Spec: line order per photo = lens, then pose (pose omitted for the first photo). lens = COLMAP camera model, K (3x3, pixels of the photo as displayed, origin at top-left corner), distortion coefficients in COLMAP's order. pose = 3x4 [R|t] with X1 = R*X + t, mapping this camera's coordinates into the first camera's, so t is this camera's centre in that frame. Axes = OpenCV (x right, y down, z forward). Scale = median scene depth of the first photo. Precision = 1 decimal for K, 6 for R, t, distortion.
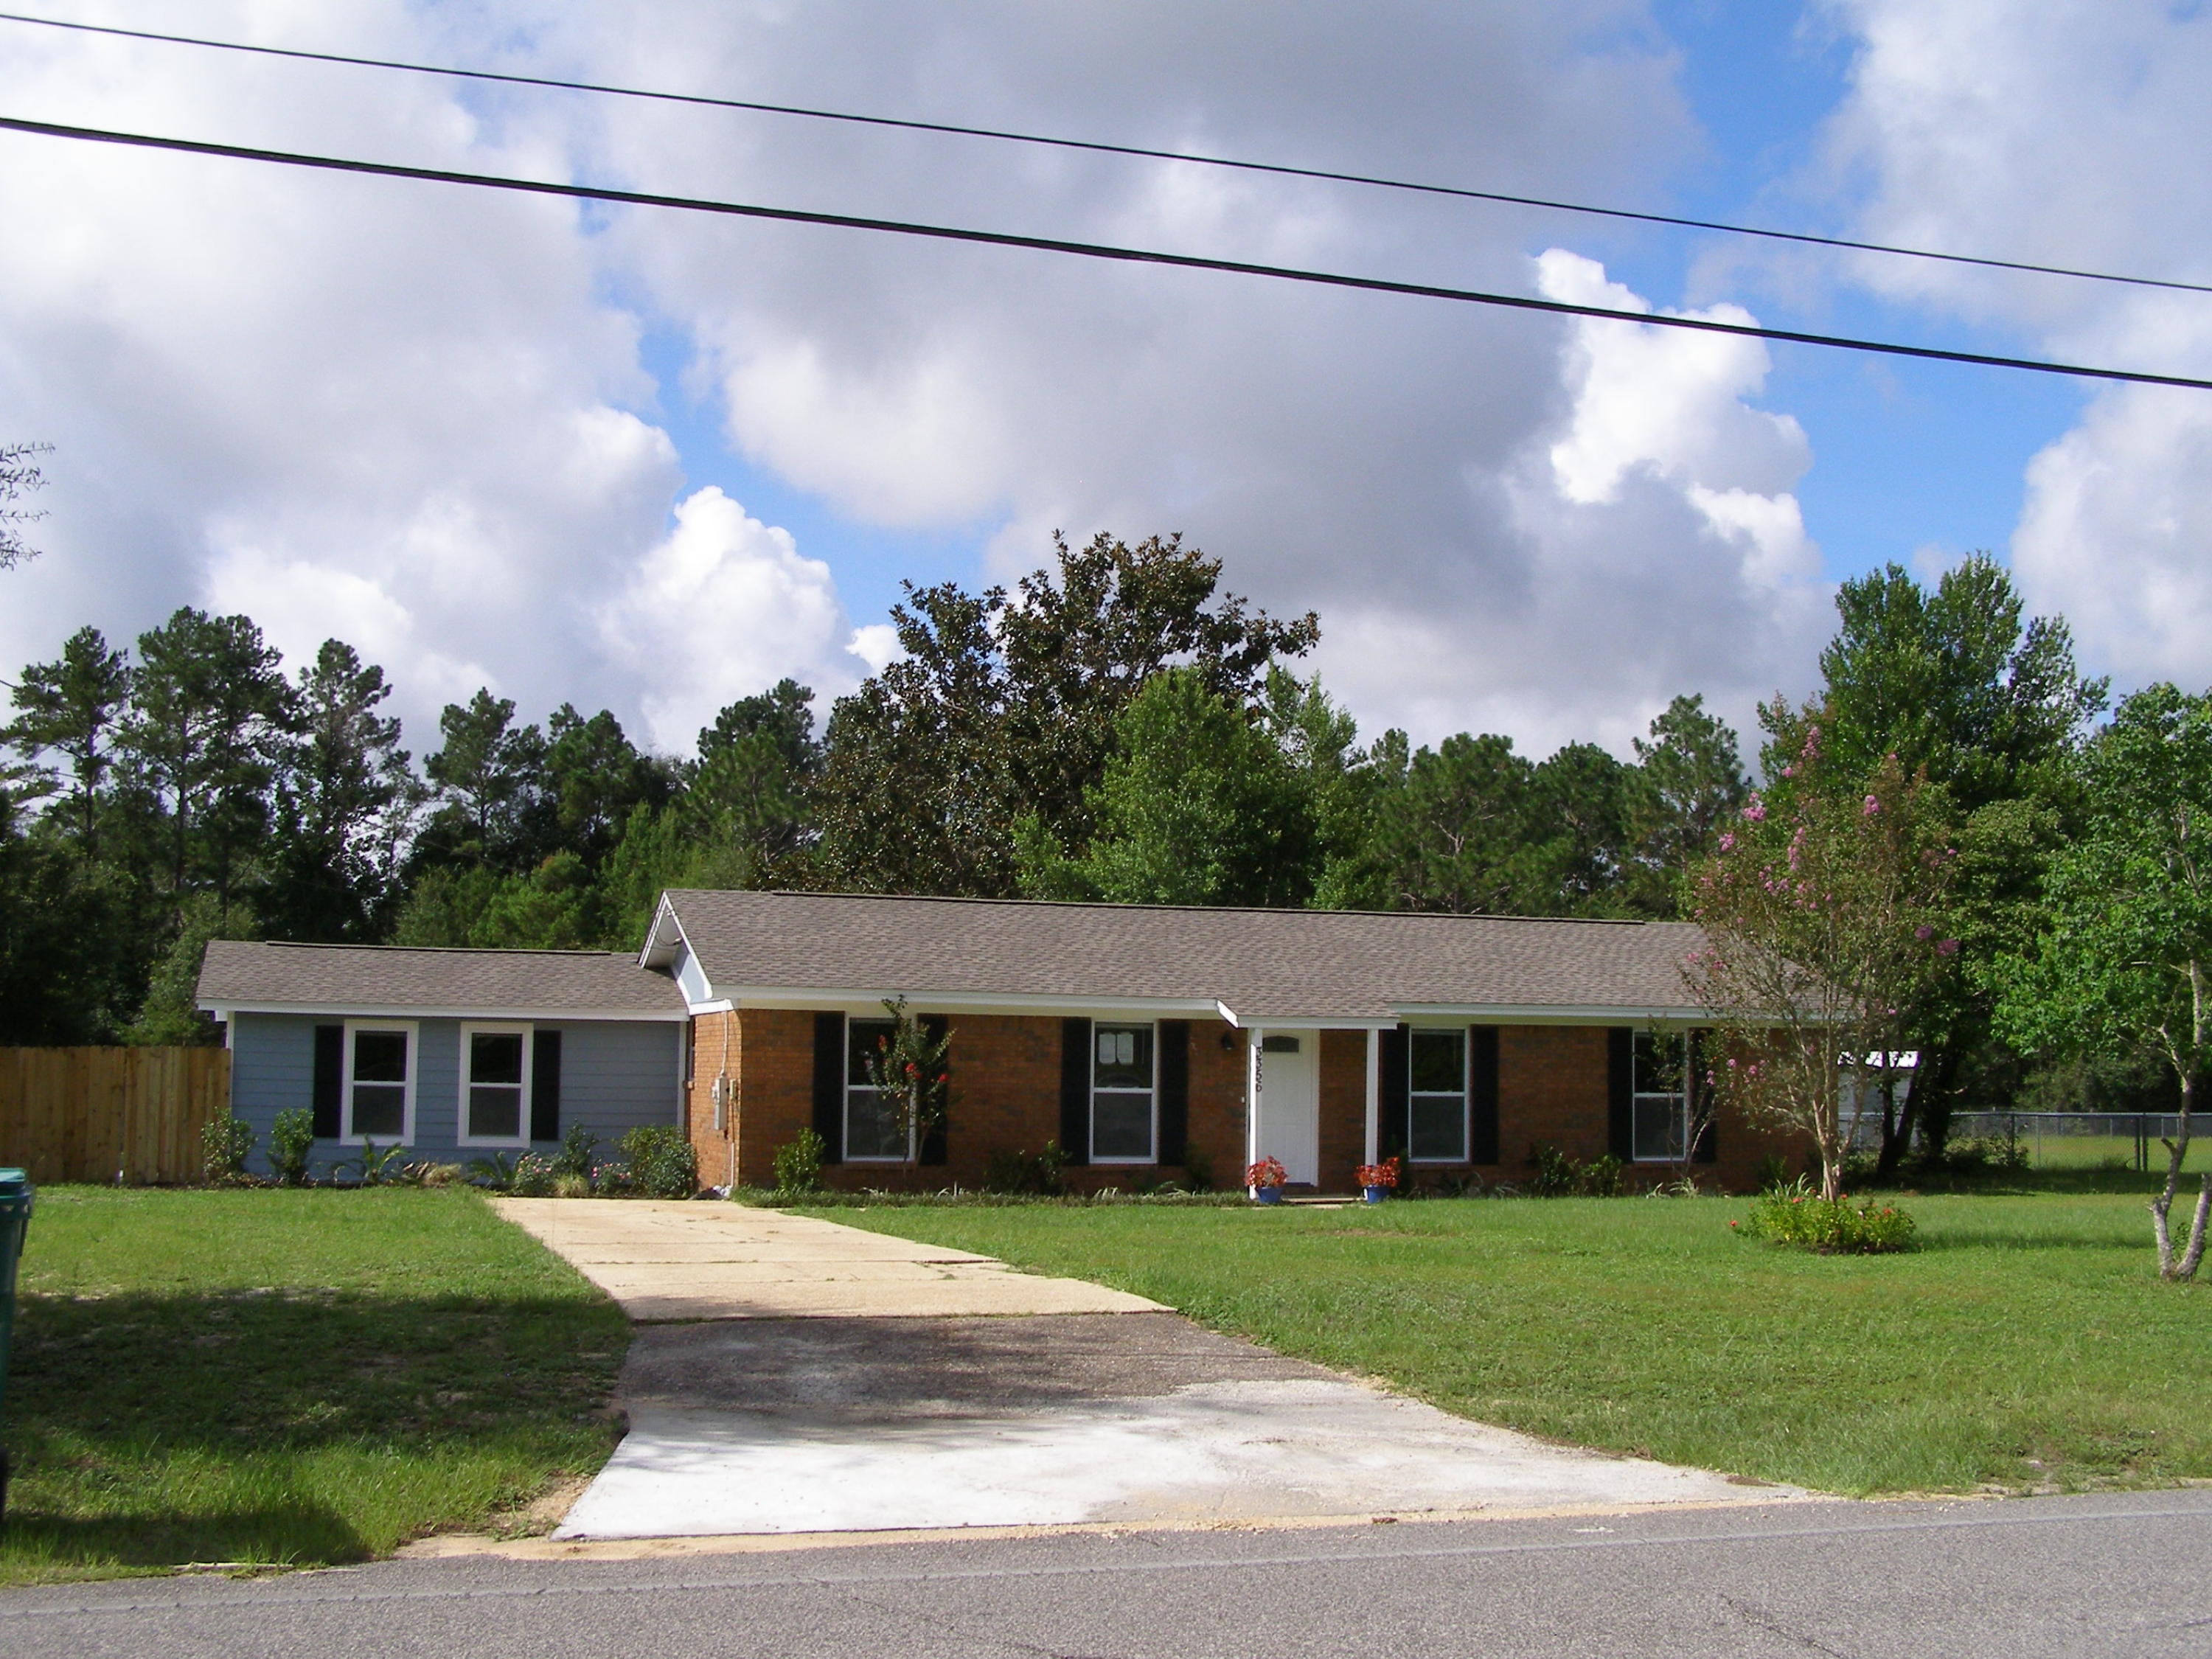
lens RADIAL K [[2470.0, 0, 1089.6], [0, 2470.0, 810.8], [0, 0, 1]] dist [-0.126251, 0.000000]
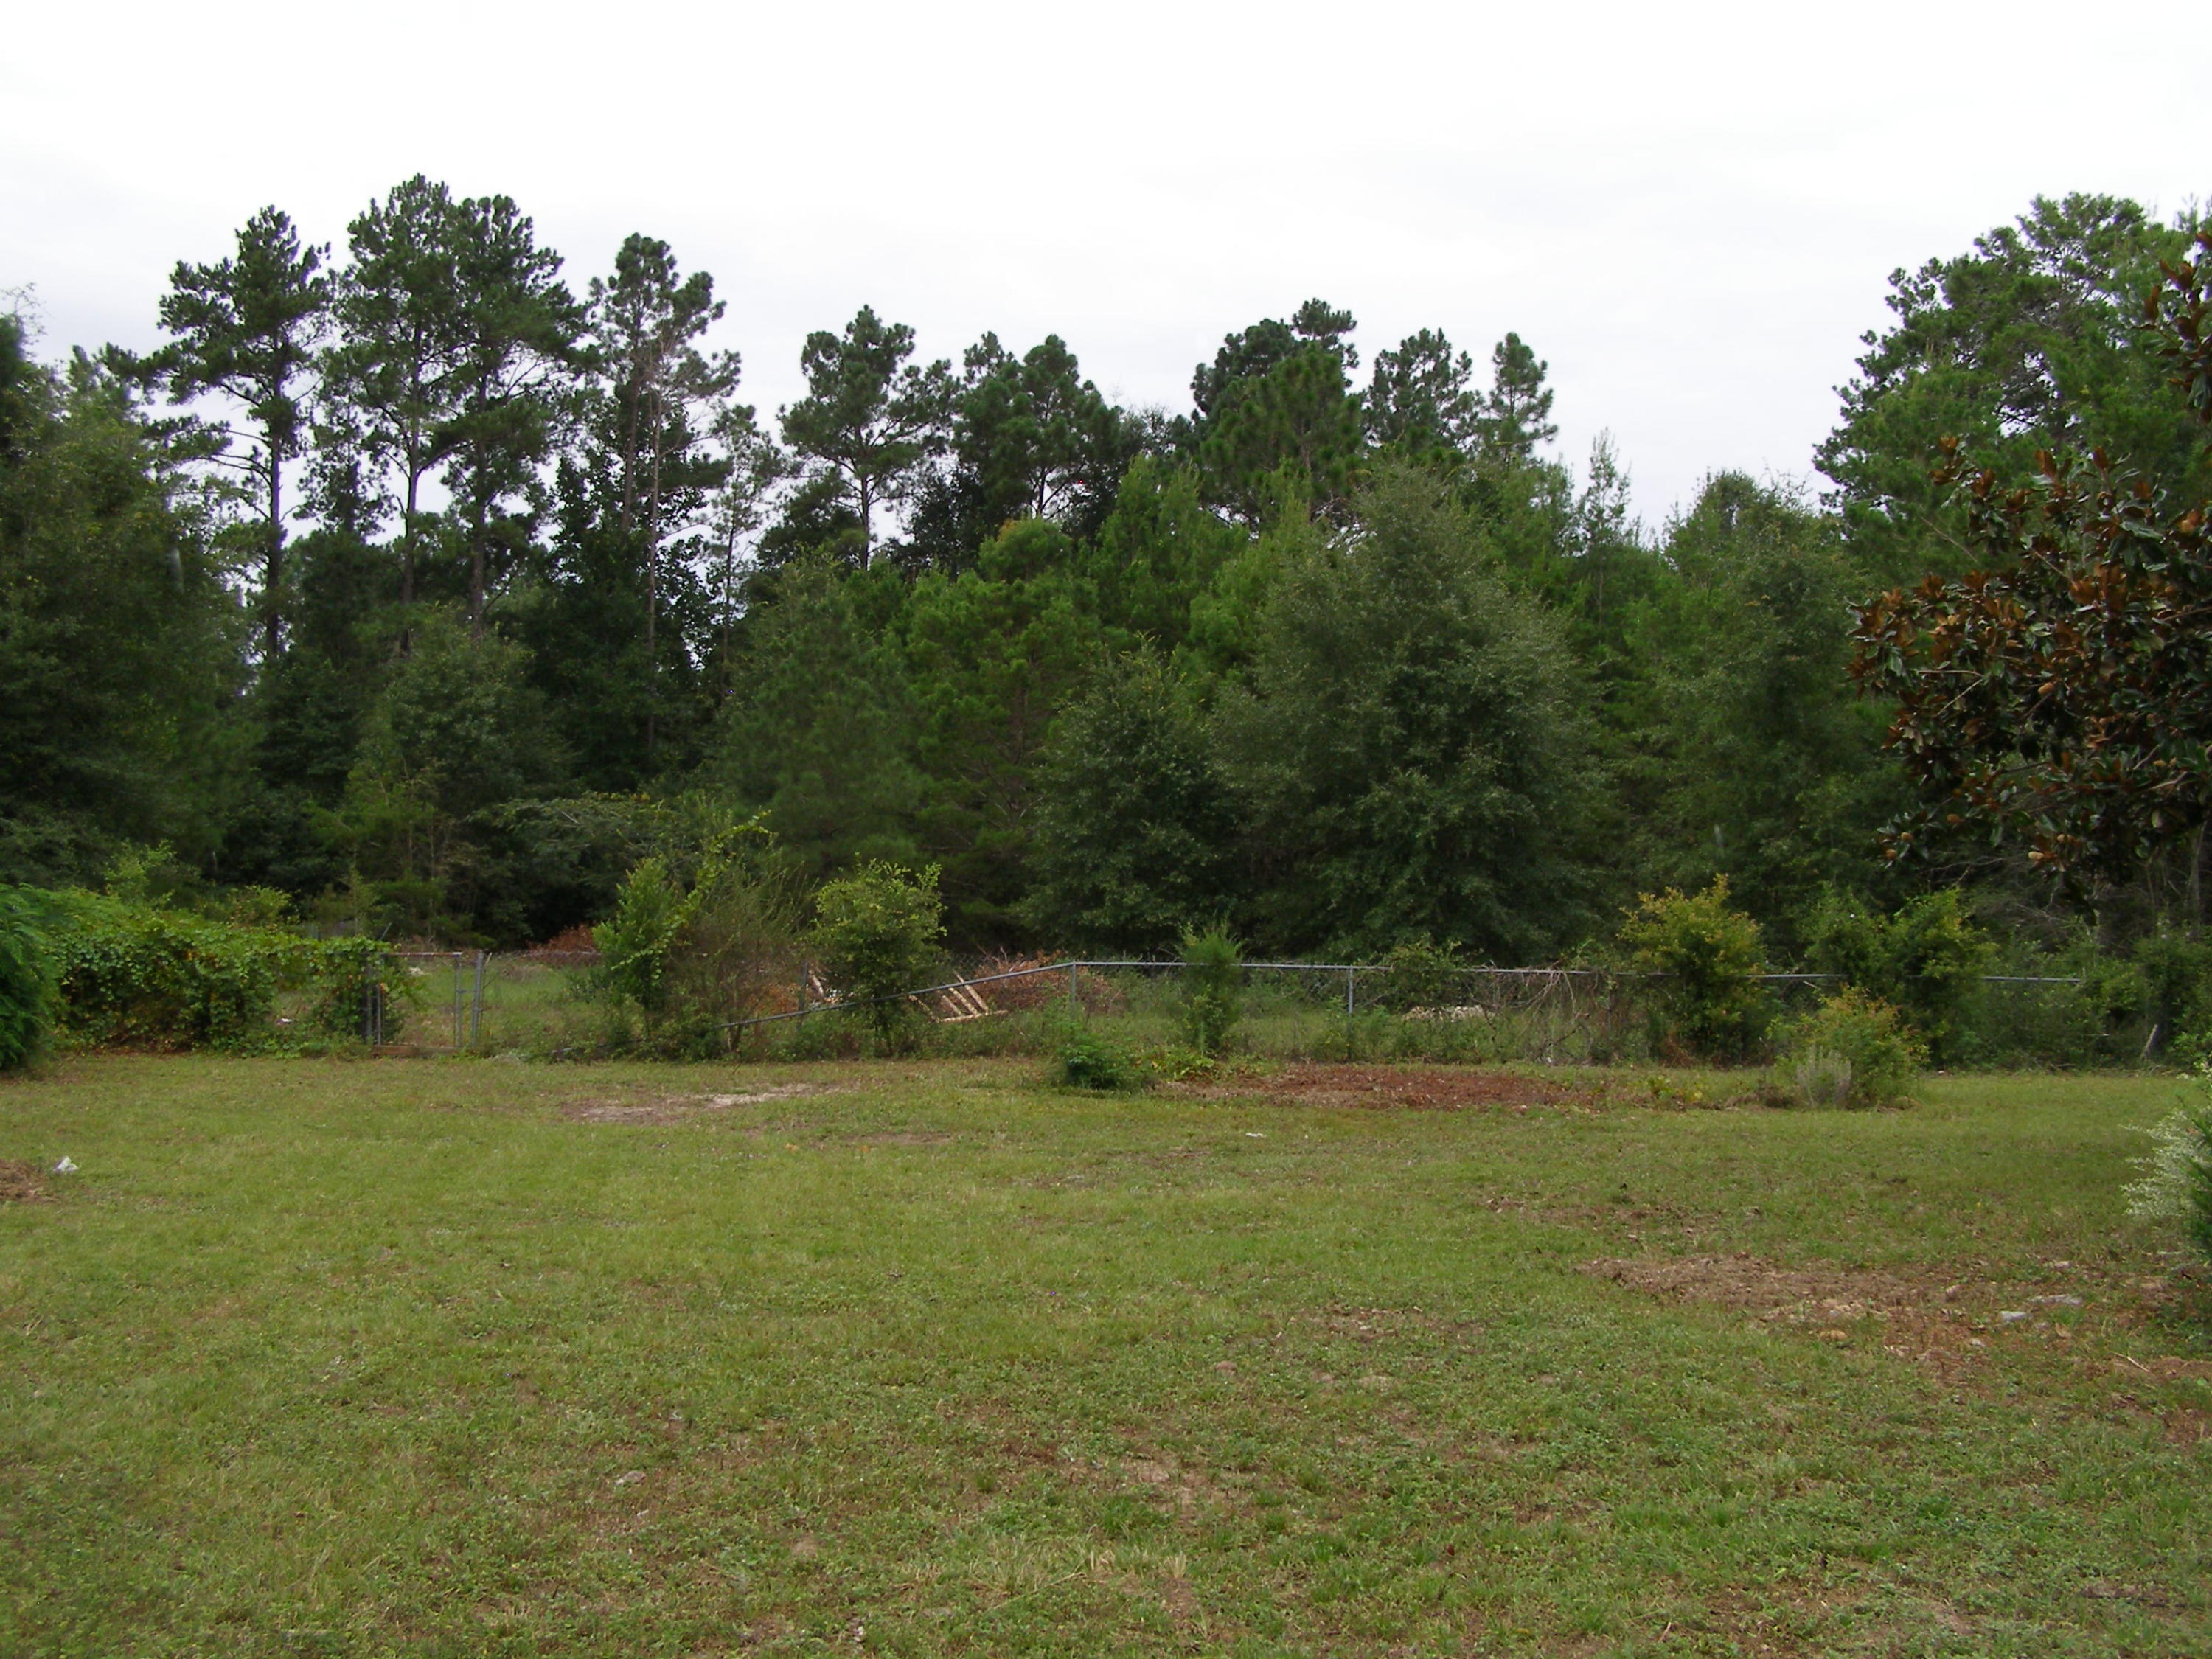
lens RADIAL K [[2470.0, 0, 1090.8], [0, 2470.0, 830.1], [0, 0, 1]] dist [-0.126251, 0.000000]
pose [[0.993836, 0.009025, -0.110496, -0.118913], [0.000273, 0.996479, 0.083843, 0.036889], [0.110863, -0.083357, 0.990334, 0.360081]]
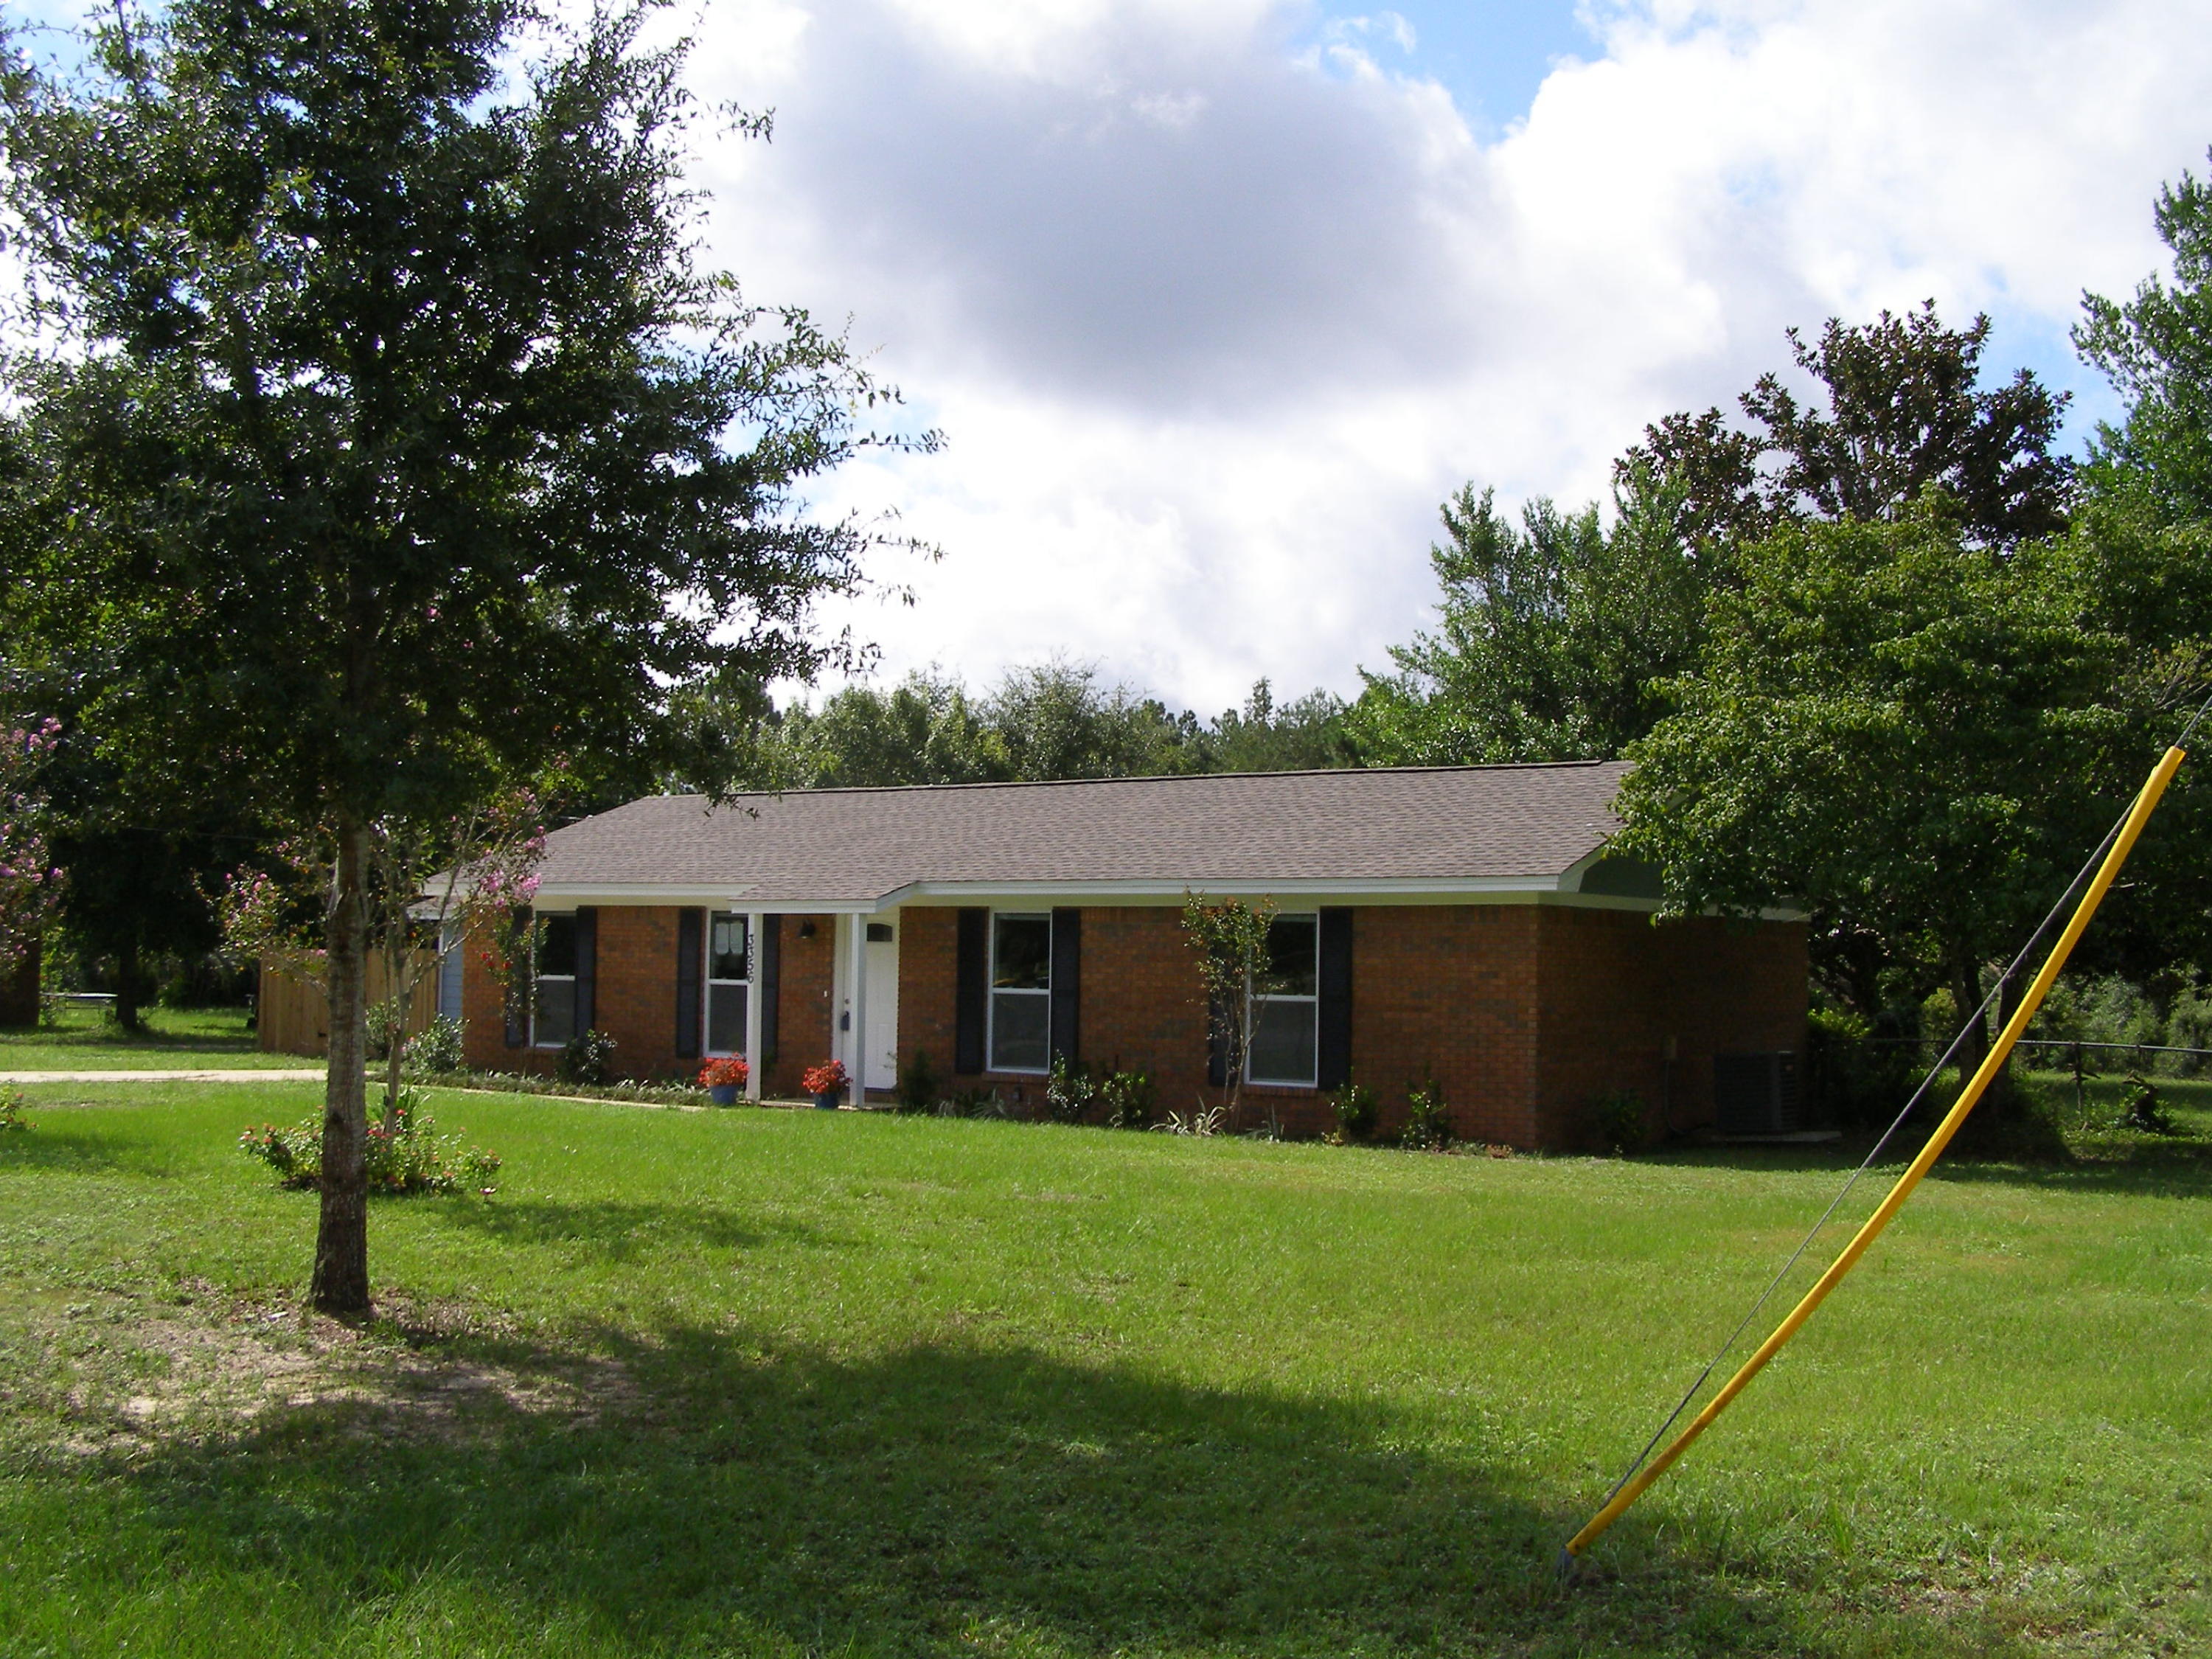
lens RADIAL K [[2470.0, 0, 1096.2], [0, 2470.0, 821.5], [0, 0, 1]] dist [-0.126251, 0.000000]
pose [[0.598614, -0.048691, -0.799556, 0.234034], [0.074189, 0.997231, -0.005186, 0.018346], [0.797595, -0.056214, 0.600569, 0.149820]]
